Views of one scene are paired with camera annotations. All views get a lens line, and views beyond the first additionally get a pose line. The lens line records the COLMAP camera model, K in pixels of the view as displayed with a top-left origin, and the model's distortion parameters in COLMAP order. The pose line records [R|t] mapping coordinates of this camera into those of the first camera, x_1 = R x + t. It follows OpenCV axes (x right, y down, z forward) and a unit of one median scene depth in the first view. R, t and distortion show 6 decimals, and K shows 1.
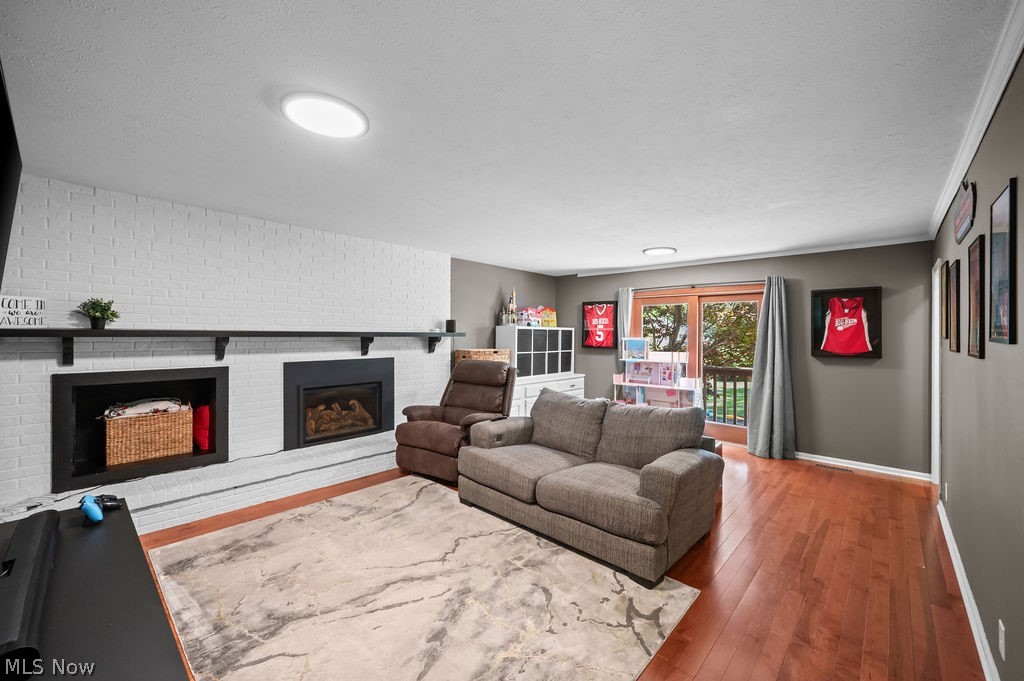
lens RADIAL K [[409.6, 0, 513.0], [0, 409.6, 336.3], [0, 0, 1]] dist [-0.003599, 0.000544]
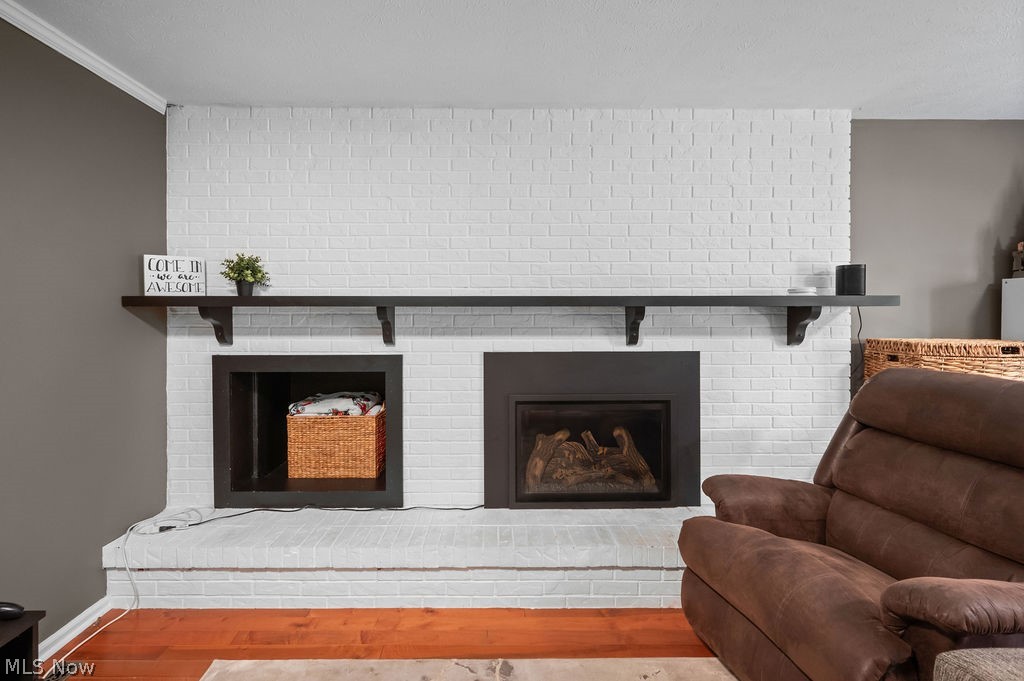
lens RADIAL K [[468.8, 0, 501.2], [0, 468.8, 314.2], [0, 0, 1]] dist [0.001792, -0.000040]
pose [[0.687109, -0.003380, -0.726546, -0.066108], [0.000588, 0.999991, -0.004096, 0.012847], [0.726554, 0.002387, 0.687105, 0.541168]]
